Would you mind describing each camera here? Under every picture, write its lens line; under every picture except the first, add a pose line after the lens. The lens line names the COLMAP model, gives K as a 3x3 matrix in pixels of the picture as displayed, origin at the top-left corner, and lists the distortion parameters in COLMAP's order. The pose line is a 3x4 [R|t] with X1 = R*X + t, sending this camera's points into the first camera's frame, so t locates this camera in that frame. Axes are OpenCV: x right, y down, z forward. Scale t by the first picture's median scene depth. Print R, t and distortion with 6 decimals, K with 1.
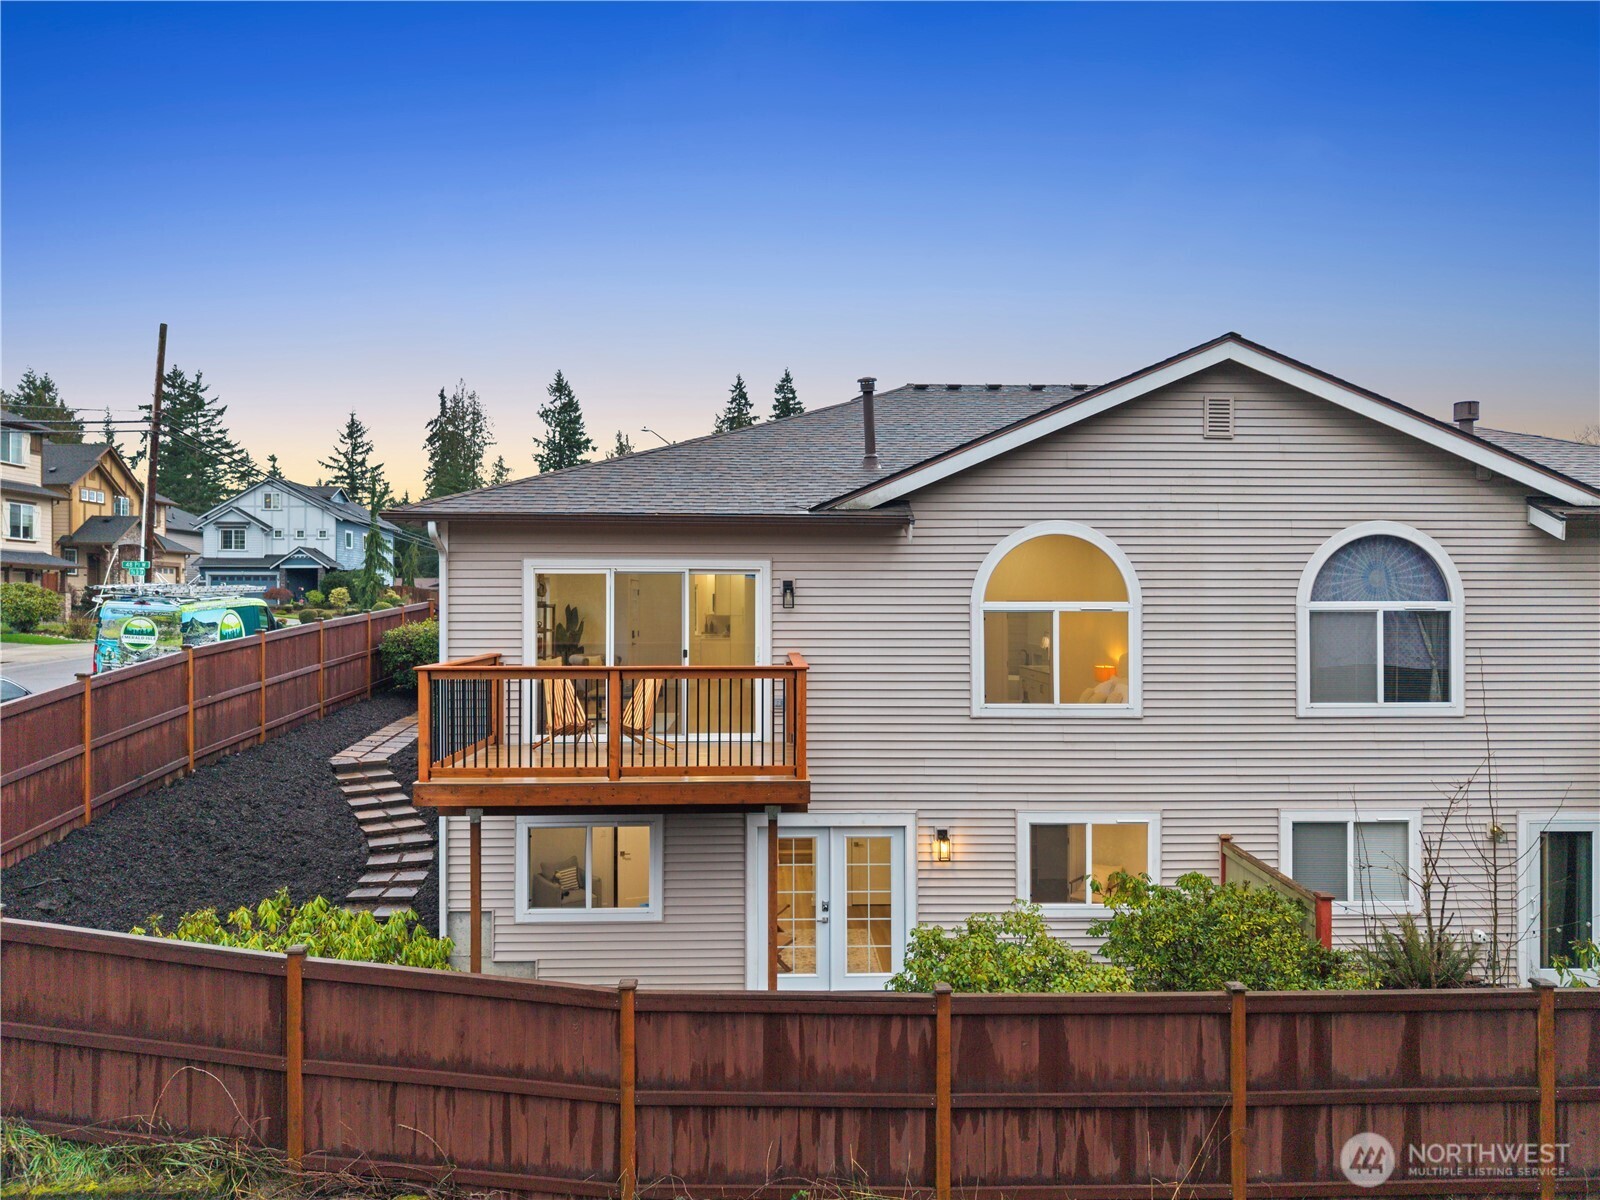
lens RADIAL K [[1104.9, 0, 800.0], [0, 1104.9, 600.0], [0, 0, 1]] dist [0.005311, -0.003875]
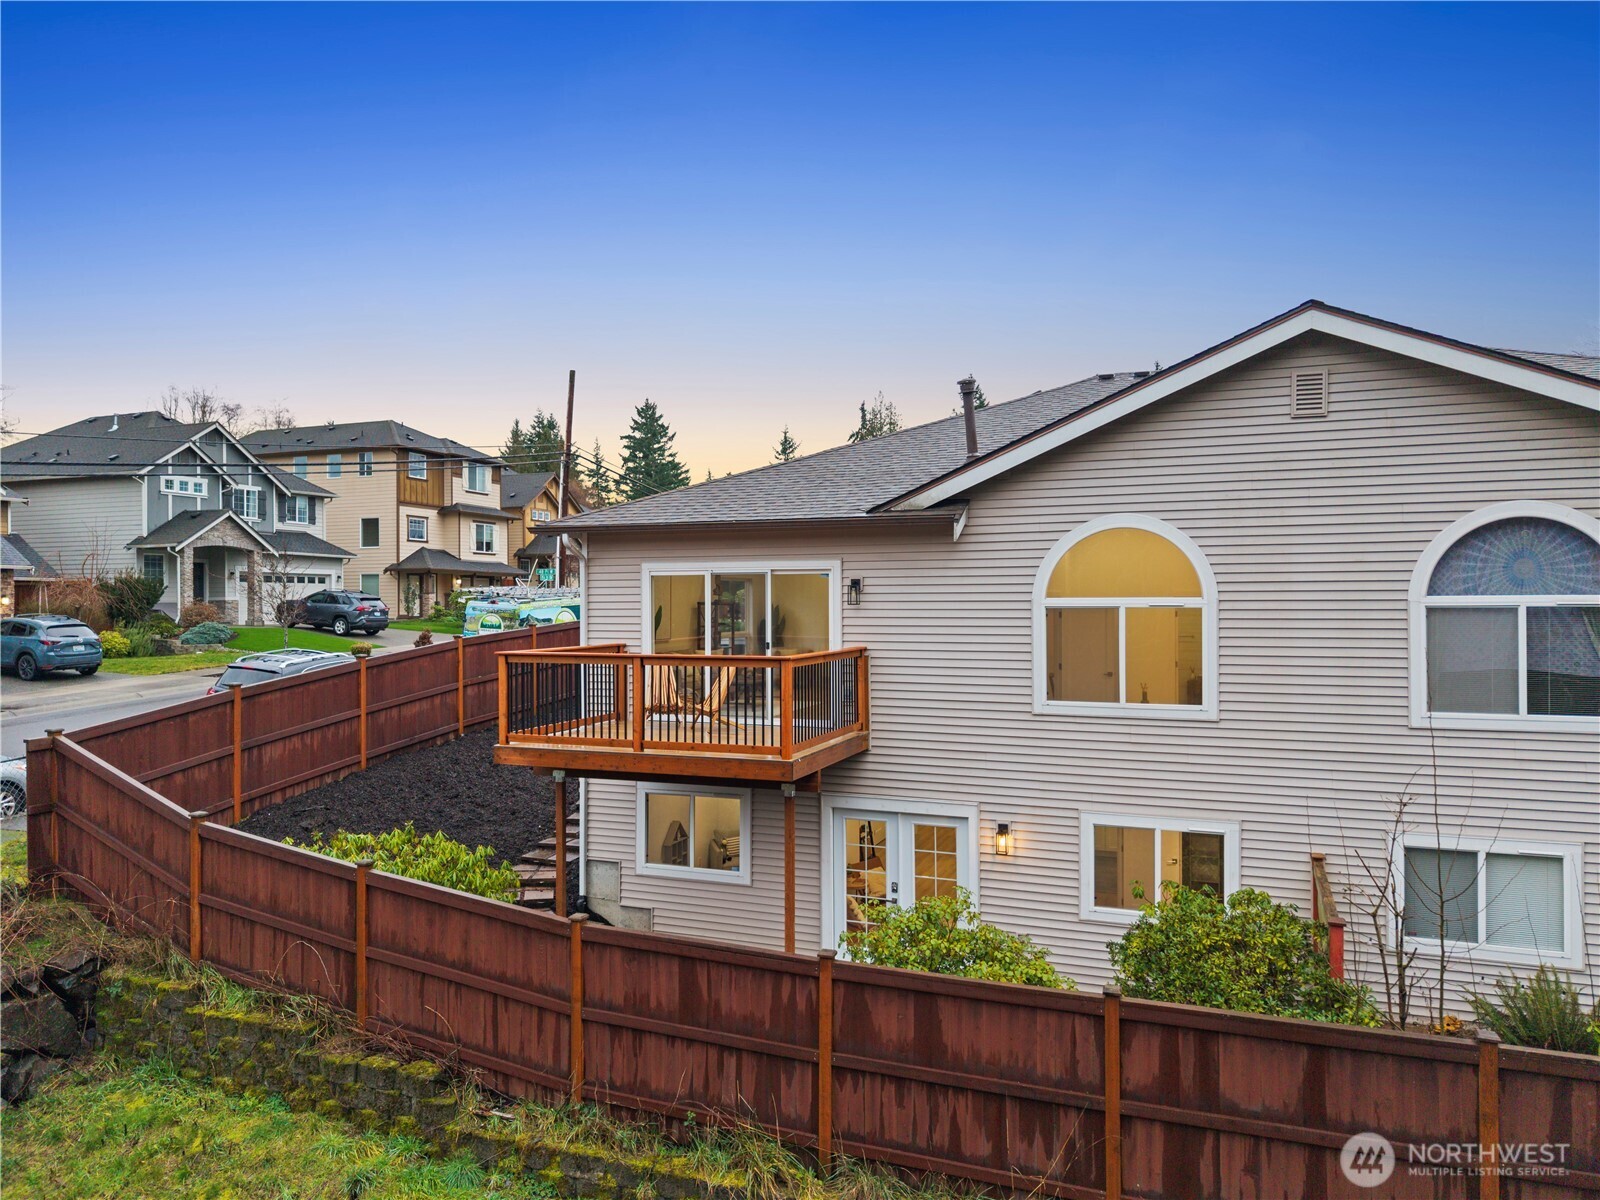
lens RADIAL K [[1103.7, 0, 799.6], [0, 1103.7, 606.1], [0, 0, 1]] dist [0.006257, -0.004088]
pose [[0.917472, -0.001366, -0.397799, 0.365902], [0.003338, 0.999985, 0.004265, 0.004067], [0.397787, -0.005241, 0.917463, -0.000354]]
